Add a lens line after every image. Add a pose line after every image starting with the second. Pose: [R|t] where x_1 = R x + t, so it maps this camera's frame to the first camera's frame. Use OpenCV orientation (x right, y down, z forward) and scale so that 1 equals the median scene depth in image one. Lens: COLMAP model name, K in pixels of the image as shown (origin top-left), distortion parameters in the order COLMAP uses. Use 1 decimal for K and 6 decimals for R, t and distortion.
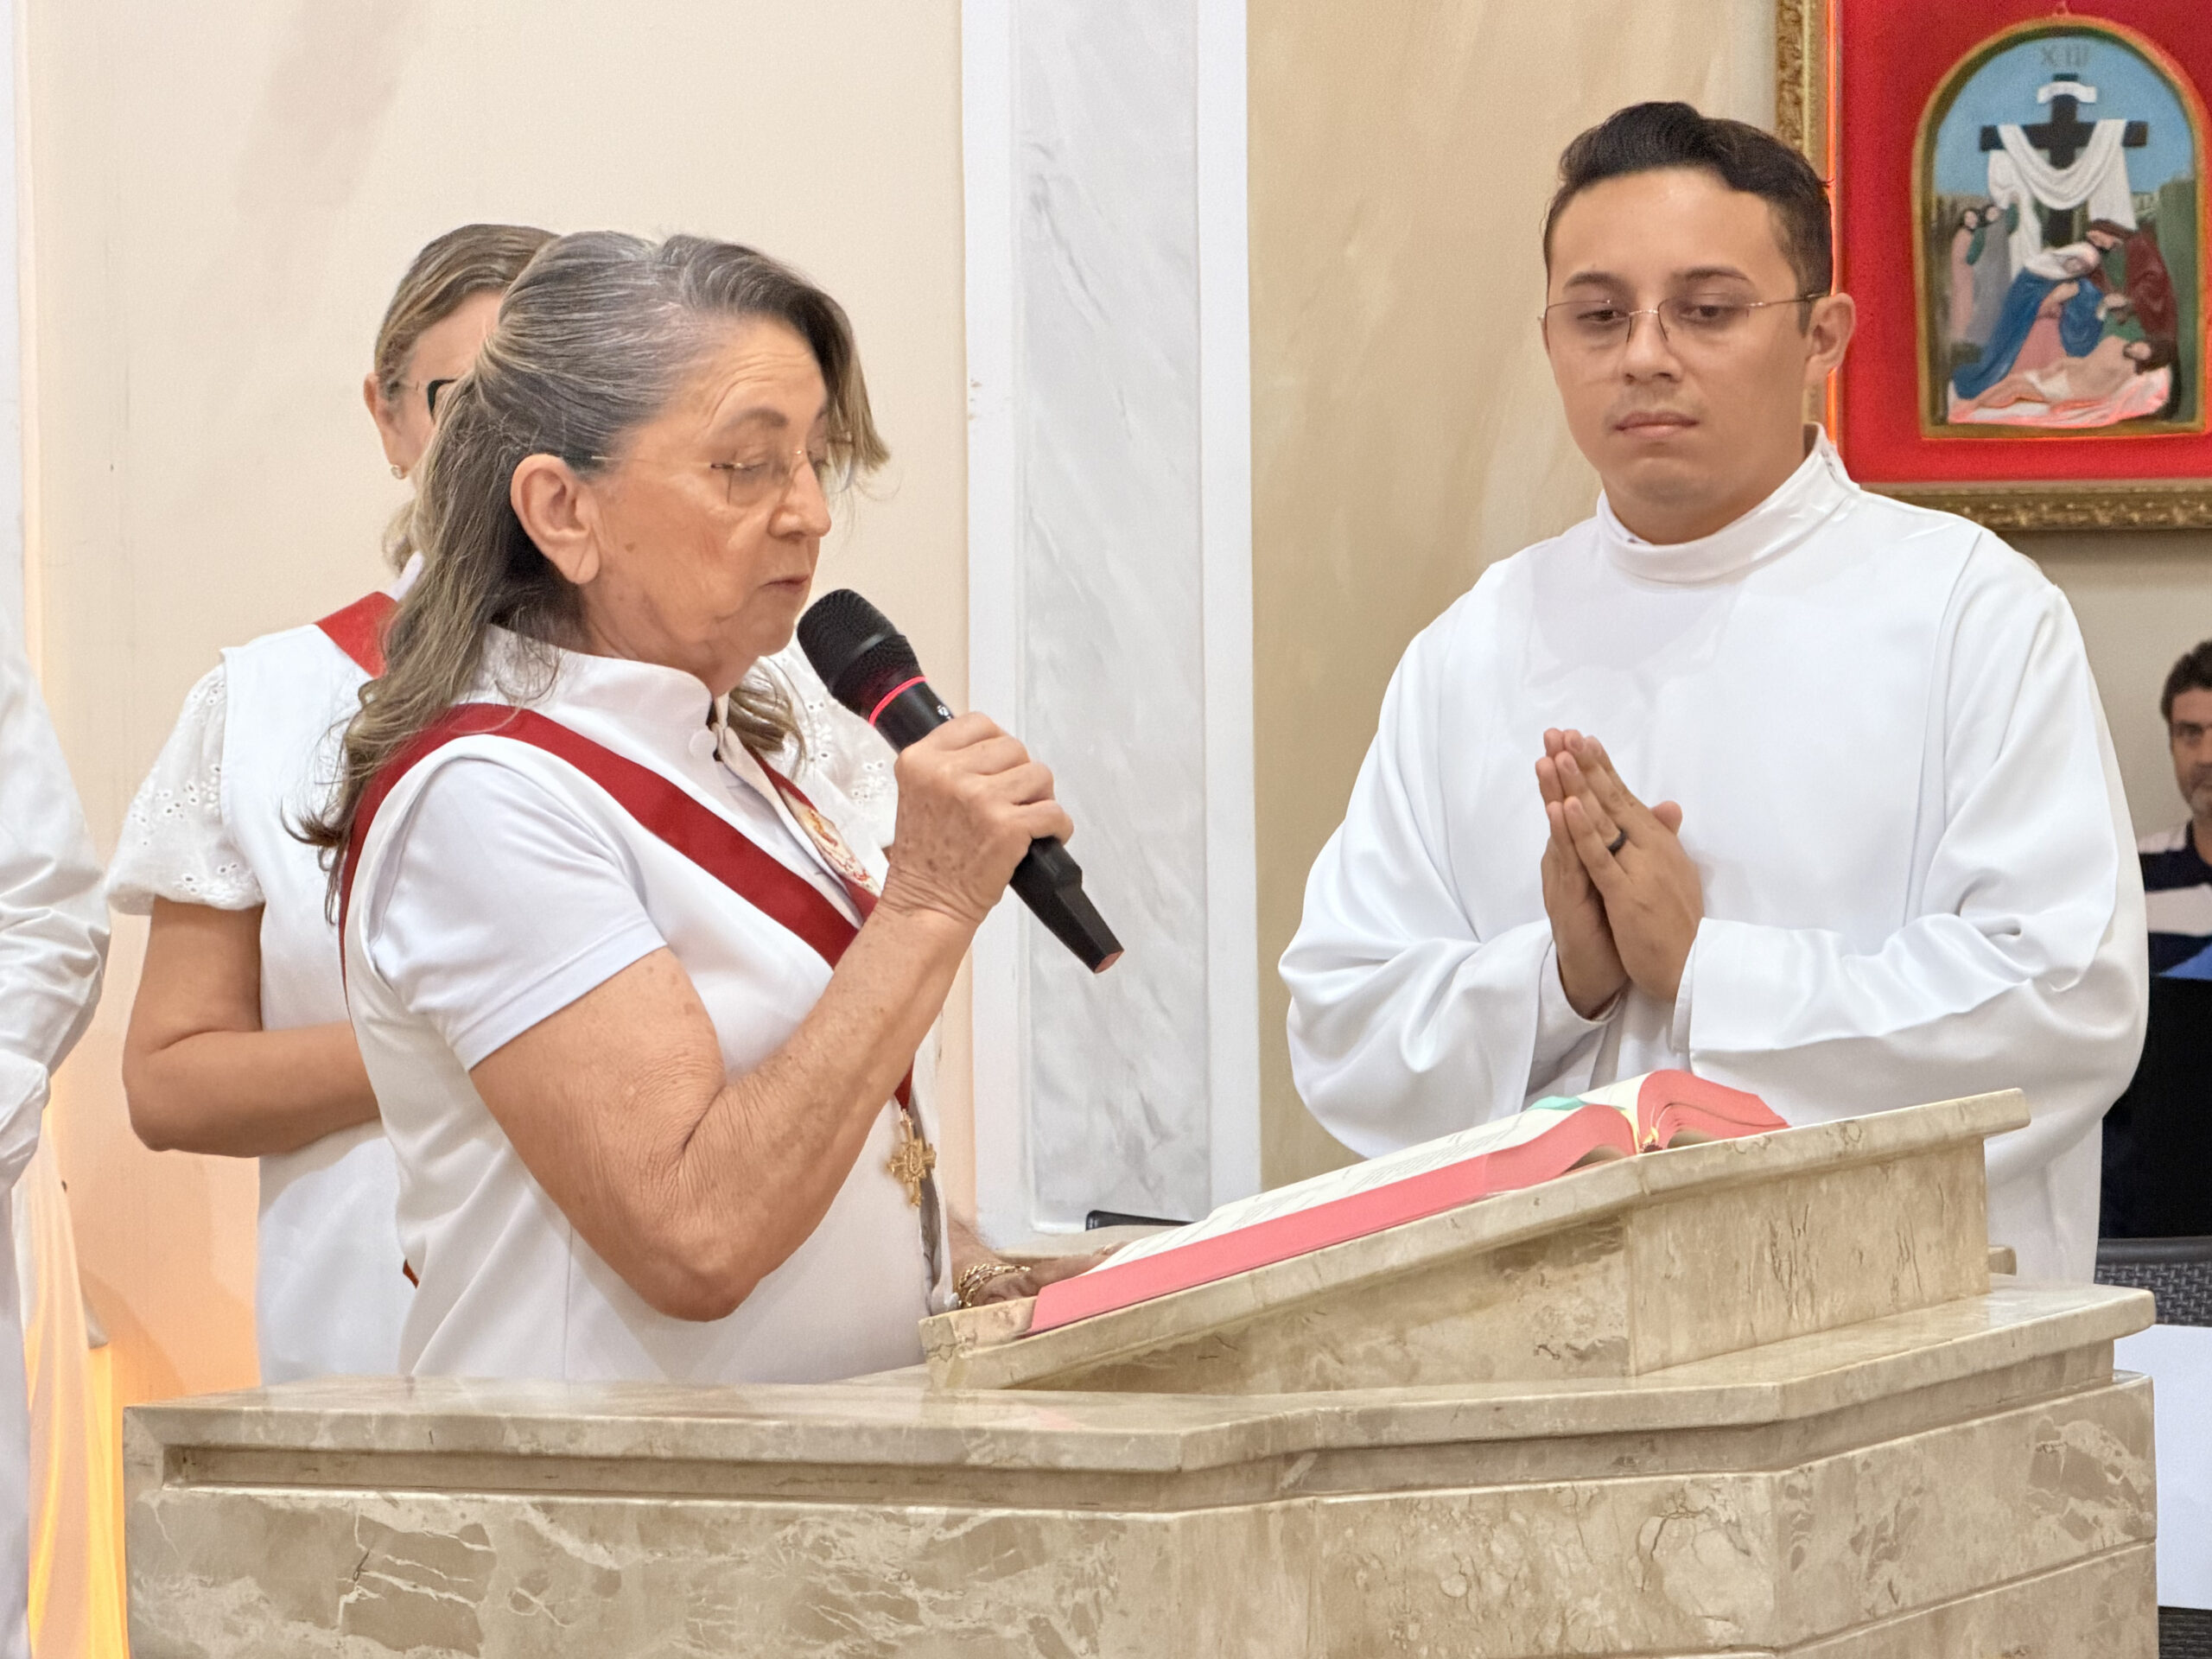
lens RADIAL K [[8347.6, 0, 1106.0], [0, 8347.6, 829.5], [0, 0, 1]] dist [0.187877, 2.954217]
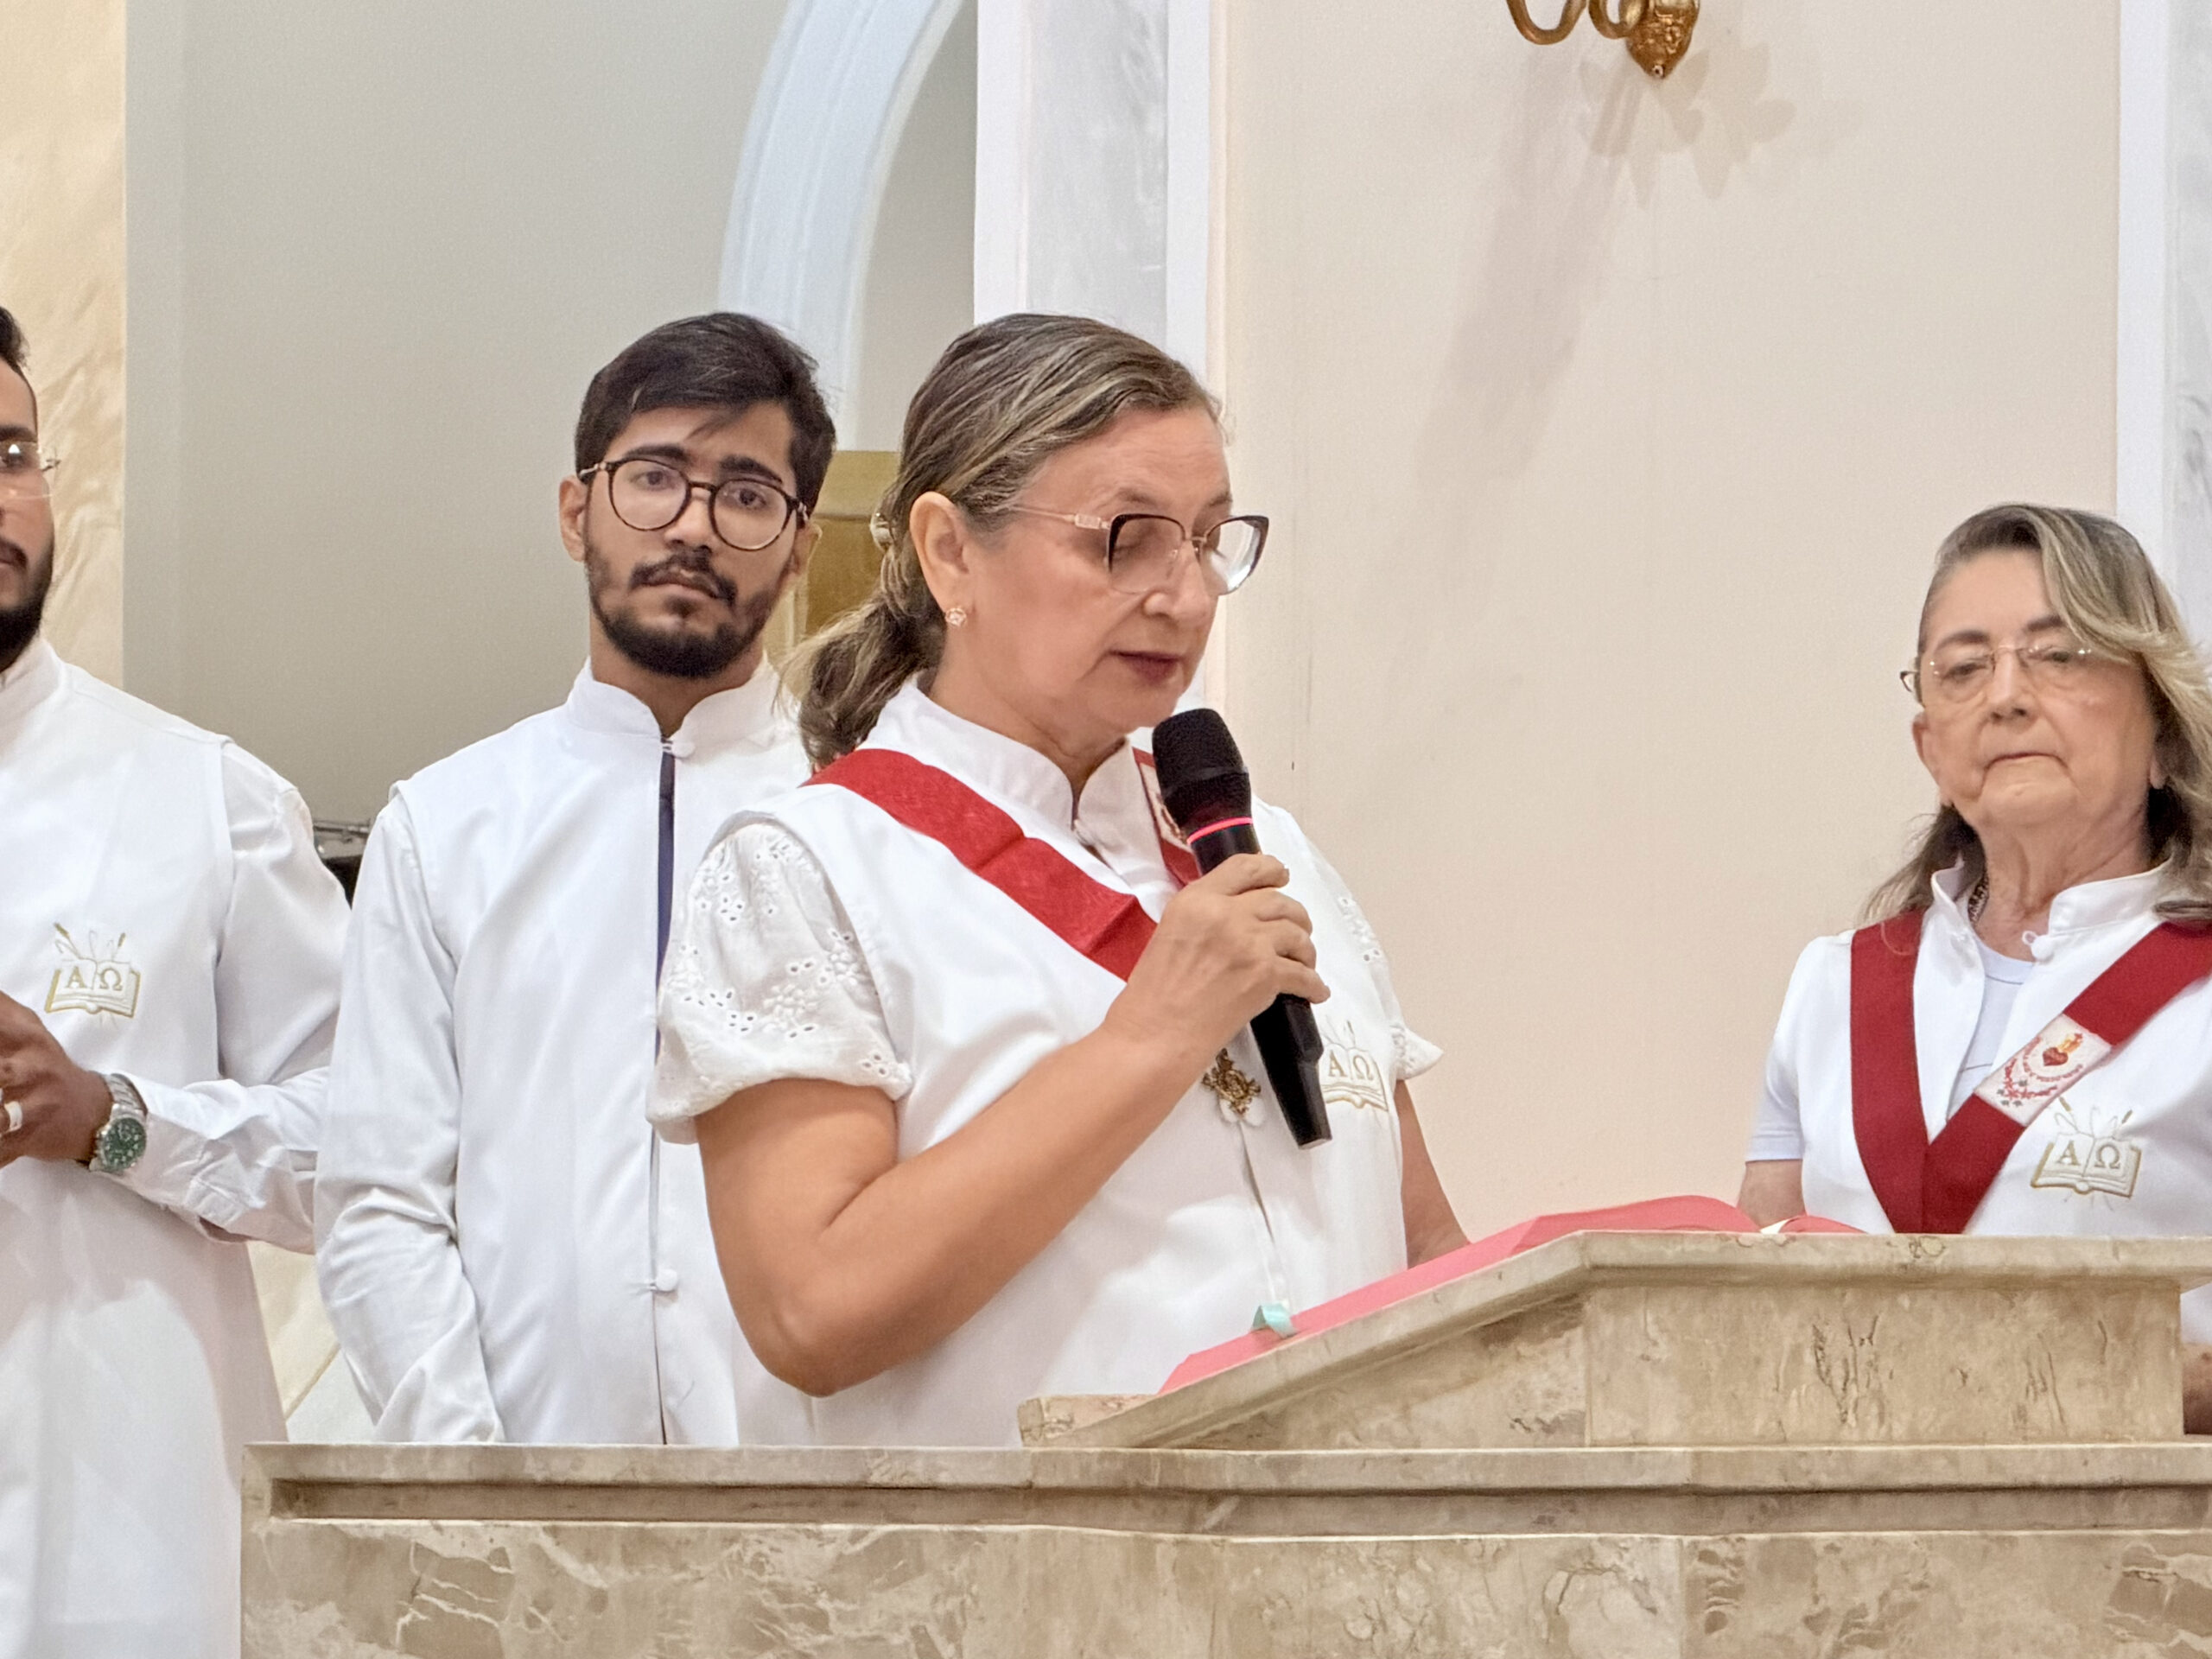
lens RADIAL K [[11611.2, 0, 1106.0], [0, 11611.2, 829.5], [0, 0, 1]] dist [0.348826, -1.768253]
pose [[0.957394, 0.012354, -0.288519, 0.425820], [-0.031857, 0.997505, -0.063000, 0.082819], [0.287021, 0.069507, 0.955399, -0.400512]]
